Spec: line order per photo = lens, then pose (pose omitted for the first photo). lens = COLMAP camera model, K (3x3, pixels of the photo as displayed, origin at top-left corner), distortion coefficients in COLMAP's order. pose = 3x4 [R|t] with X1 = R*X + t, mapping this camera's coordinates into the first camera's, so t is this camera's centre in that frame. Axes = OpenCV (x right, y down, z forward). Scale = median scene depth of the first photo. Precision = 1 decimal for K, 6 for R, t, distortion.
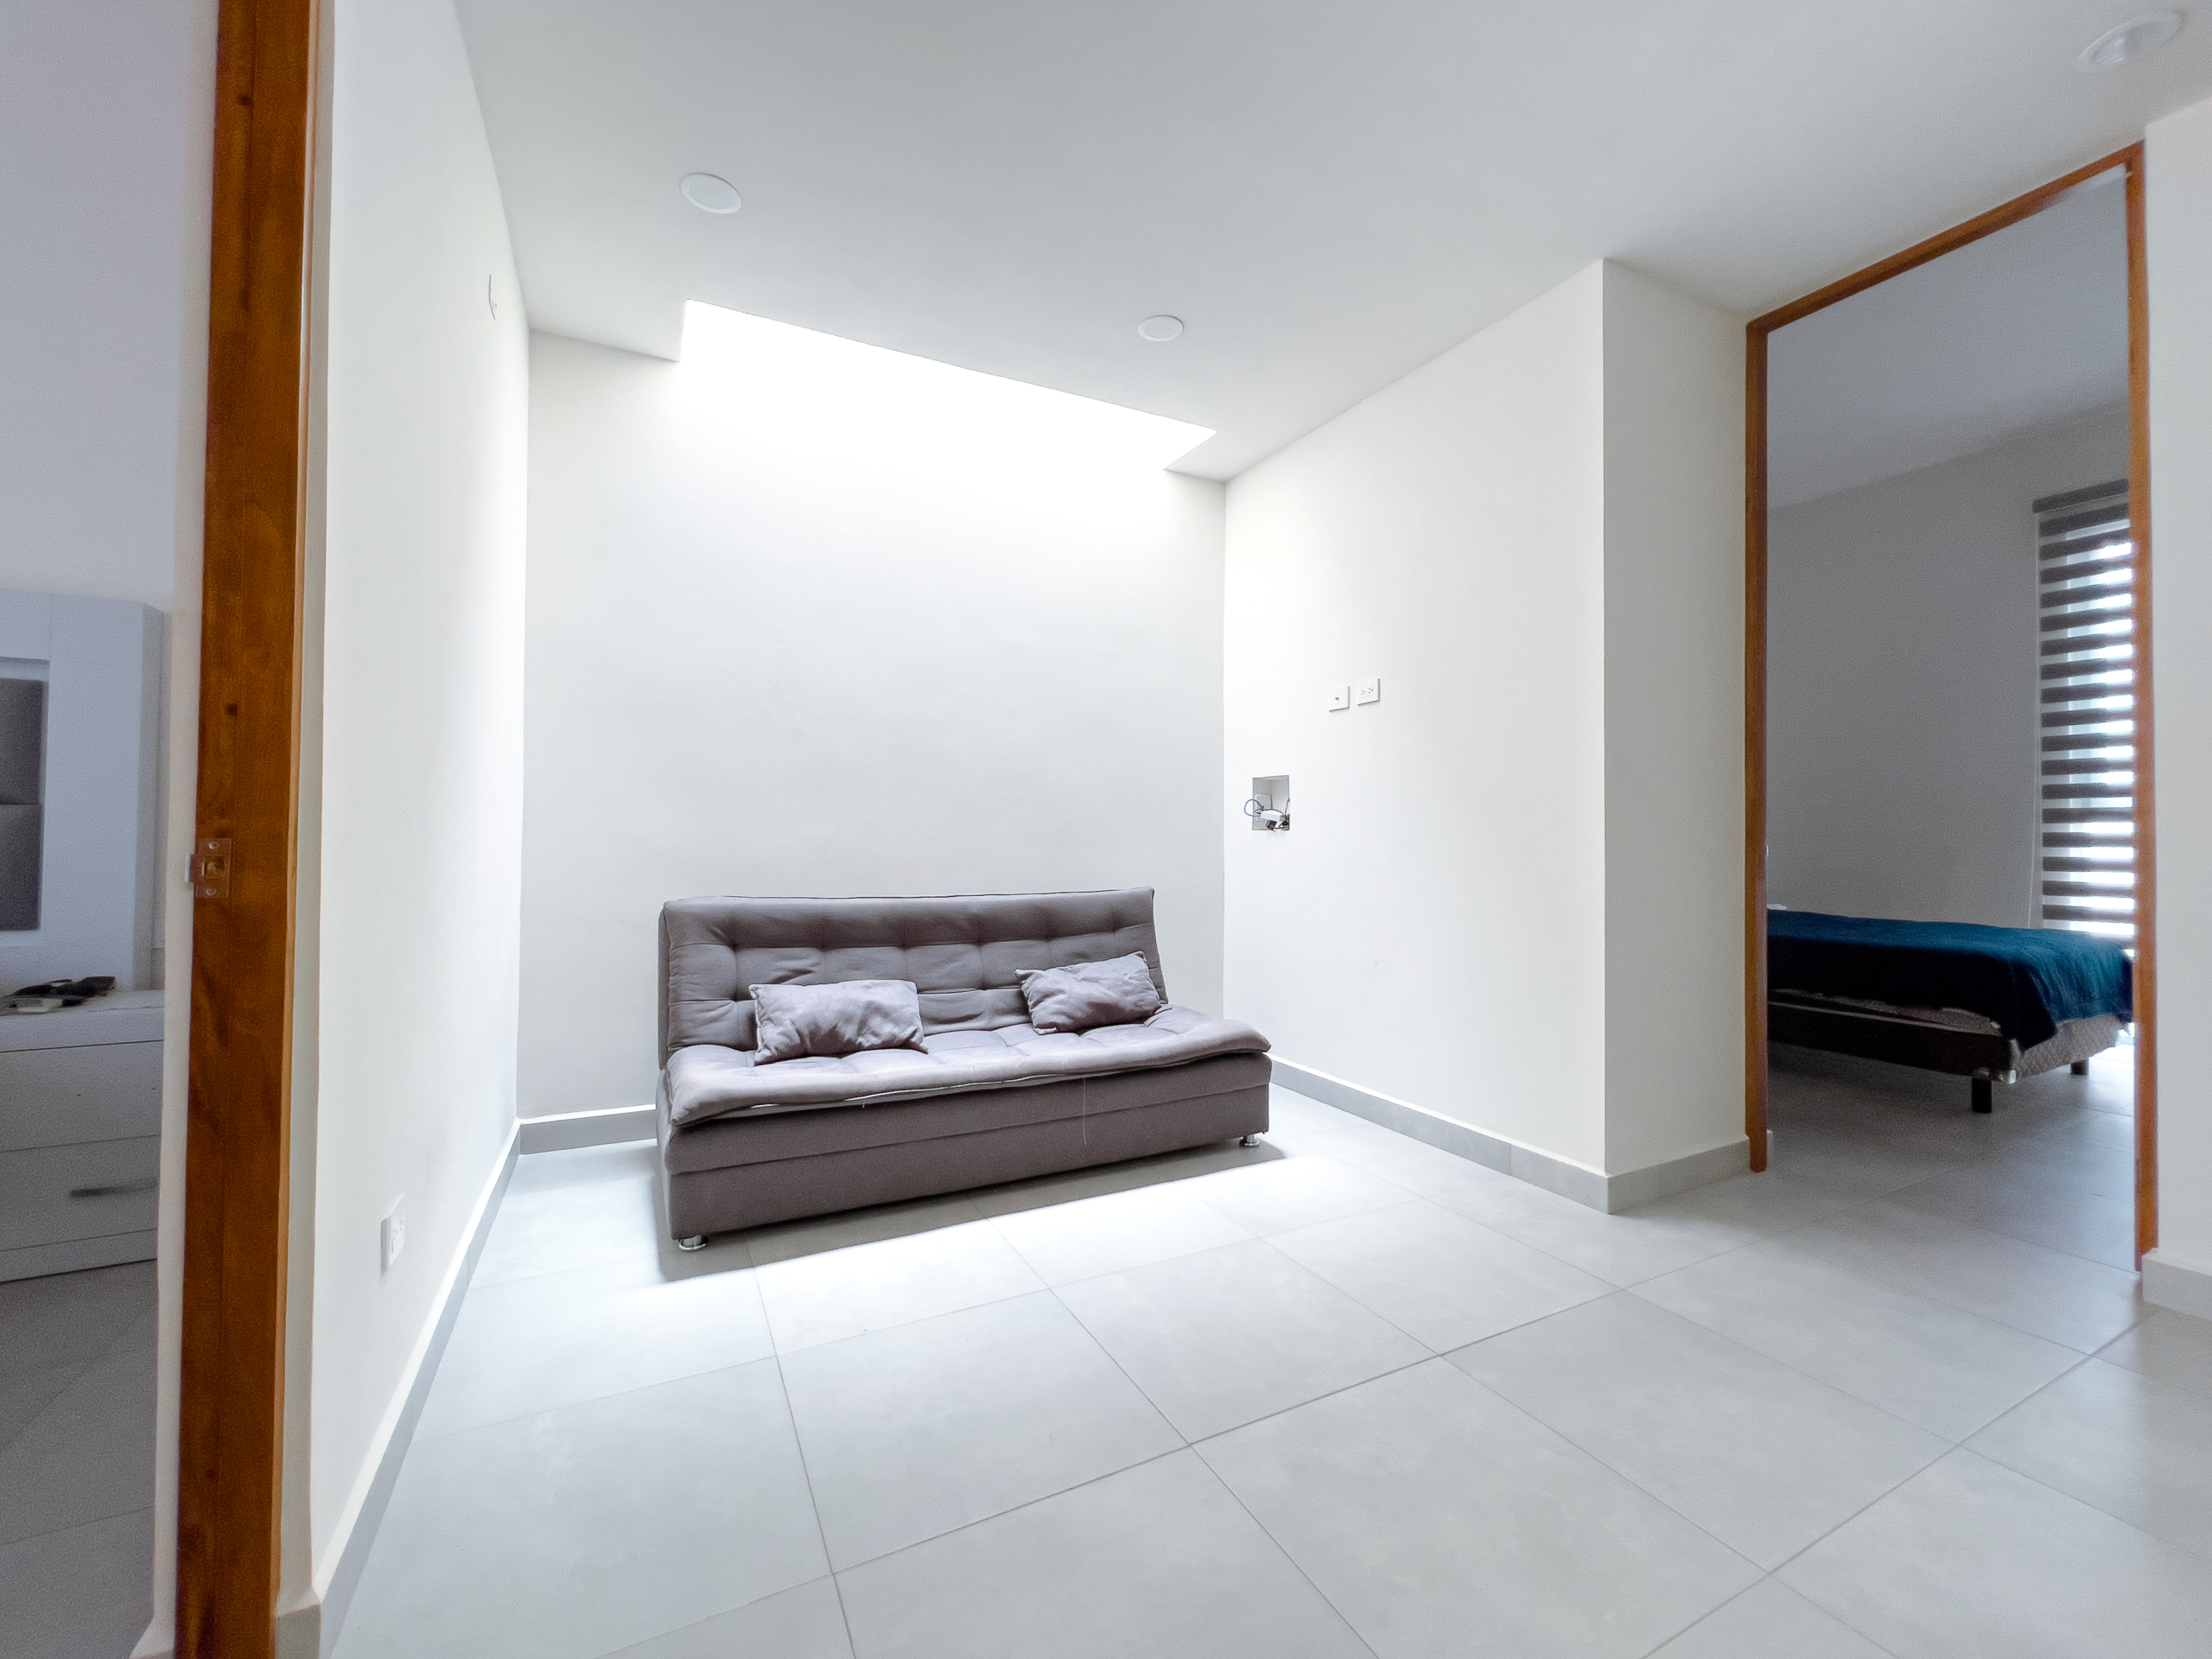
lens RADIAL K [[903.6, 0, 1109.5], [0, 903.6, 825.3], [0, 0, 1]] dist [0.000541, 0.000386]
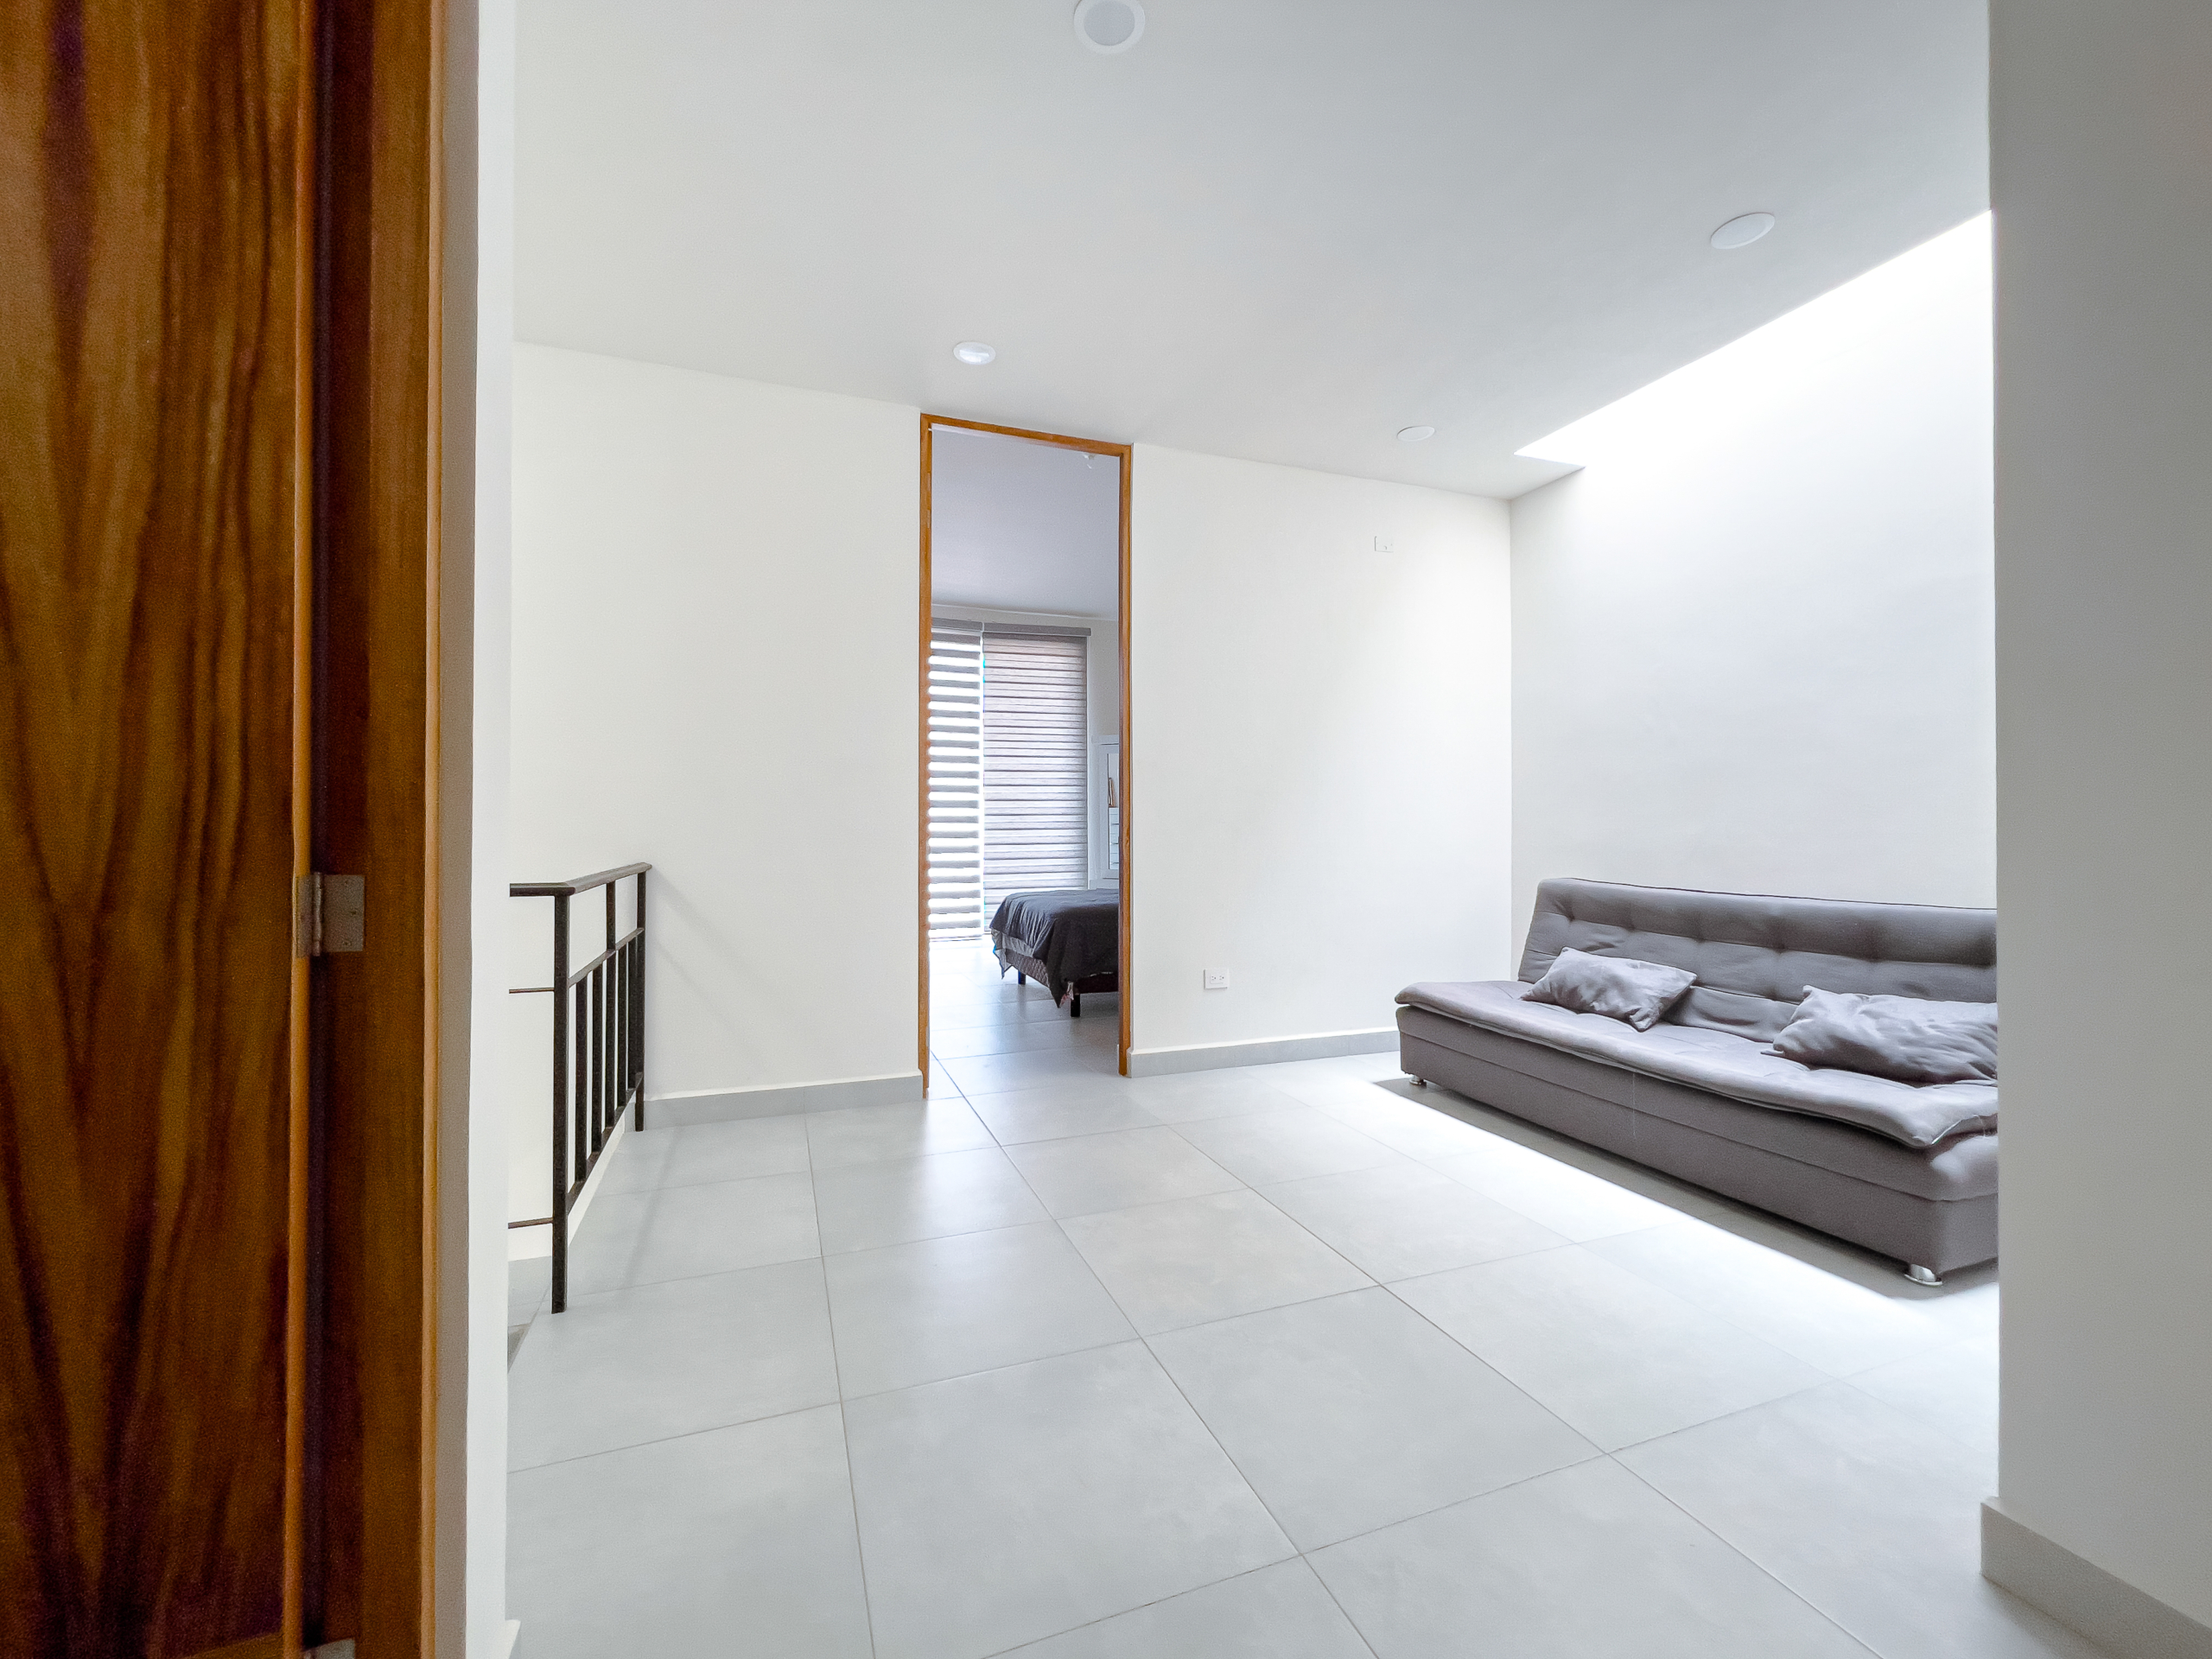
lens RADIAL K [[903.6, 0, 1106.3], [0, 903.6, 829.3], [0, 0, 1]] dist [0.000541, 0.000386]
pose [[-0.111766, -0.008270, -0.993700, 0.916061], [0.005046, 0.999948, -0.008890, 0.016098], [0.993722, -0.006008, -0.111719, 0.473320]]
